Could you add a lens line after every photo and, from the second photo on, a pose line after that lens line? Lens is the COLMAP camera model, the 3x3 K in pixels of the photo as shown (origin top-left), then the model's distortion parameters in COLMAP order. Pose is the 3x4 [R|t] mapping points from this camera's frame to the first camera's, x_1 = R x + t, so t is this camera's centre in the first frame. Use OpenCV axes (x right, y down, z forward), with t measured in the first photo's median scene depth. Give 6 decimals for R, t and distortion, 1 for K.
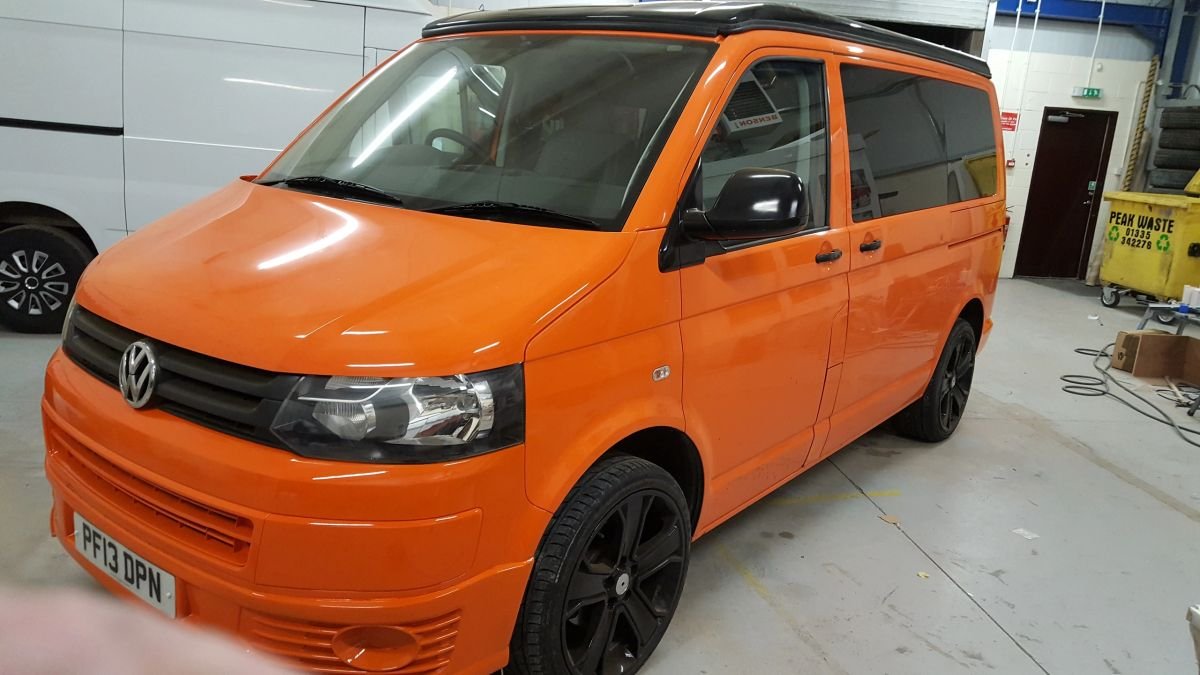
lens RADIAL K [[882.2, 0, 603.1], [0, 882.2, 367.0], [0, 0, 1]] dist [0.070576, -0.001329]
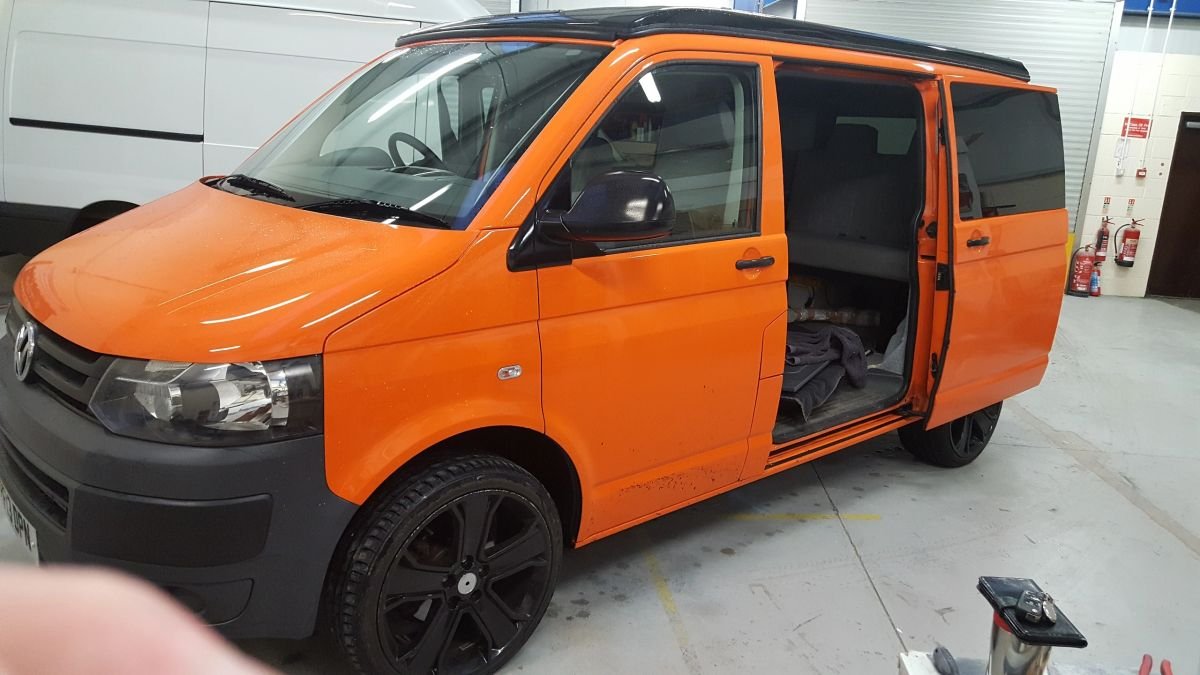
lens RADIAL K [[877.7, 0, 600.0], [0, 877.7, 337.5], [0, 0, 1]] dist [0.067288, 0.001294]
pose [[0.985185, 0.039271, -0.166939, 0.309910], [-0.045903, 0.998295, -0.036055, -0.001243], [0.165239, 0.043184, 0.985308, 0.036355]]
